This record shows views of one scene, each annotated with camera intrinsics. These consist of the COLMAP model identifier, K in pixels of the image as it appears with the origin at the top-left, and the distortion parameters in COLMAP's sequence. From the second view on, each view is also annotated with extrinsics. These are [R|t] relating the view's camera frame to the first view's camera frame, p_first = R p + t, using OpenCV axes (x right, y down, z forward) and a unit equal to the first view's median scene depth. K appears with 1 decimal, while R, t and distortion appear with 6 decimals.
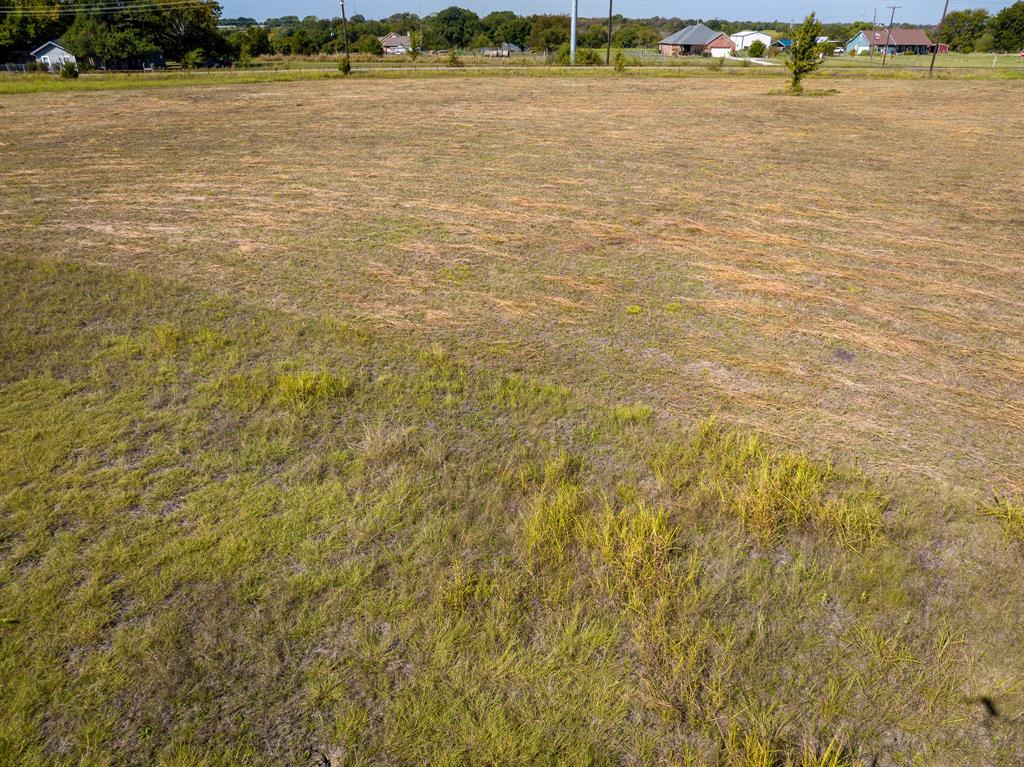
lens RADIAL K [[718.6, 0, 513.6], [0, 718.6, 384.4], [0, 0, 1]] dist [-0.040913, 0.016694]
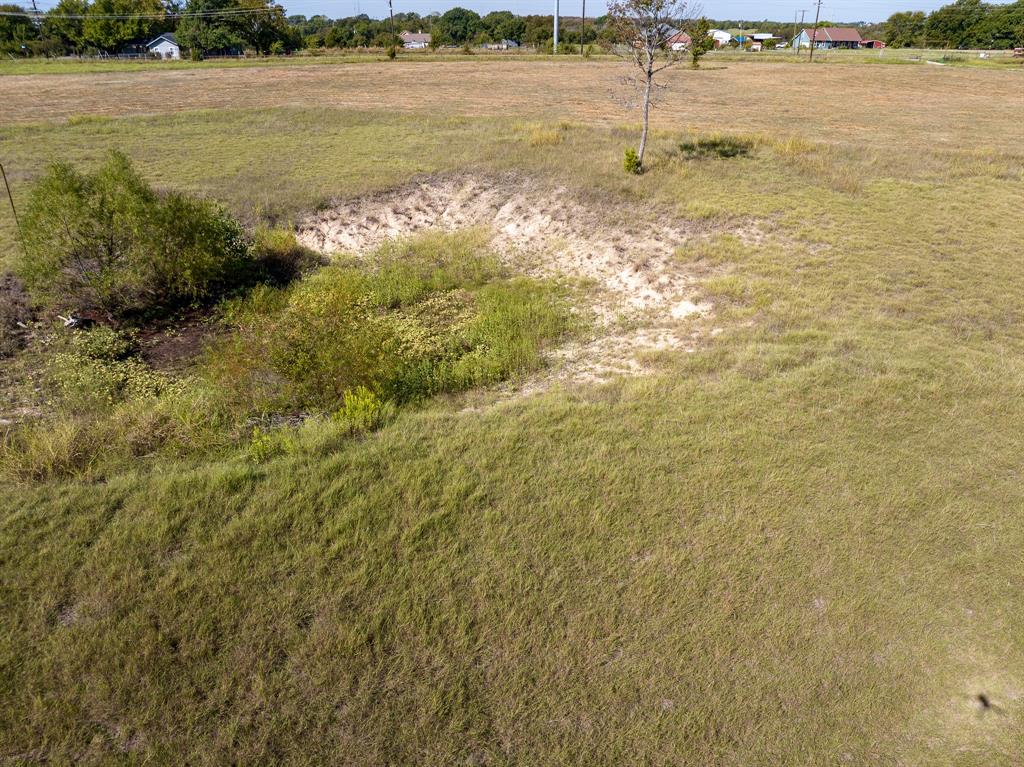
lens RADIAL K [[718.6, 0, 509.3], [0, 718.6, 384.5], [0, 0, 1]] dist [-0.040913, 0.016694]
pose [[0.999996, 0.001721, -0.002432, 0.000651], [-0.001718, 0.999998, 0.001392, 0.114216], [0.002434, -0.001388, 0.999996, -0.227111]]
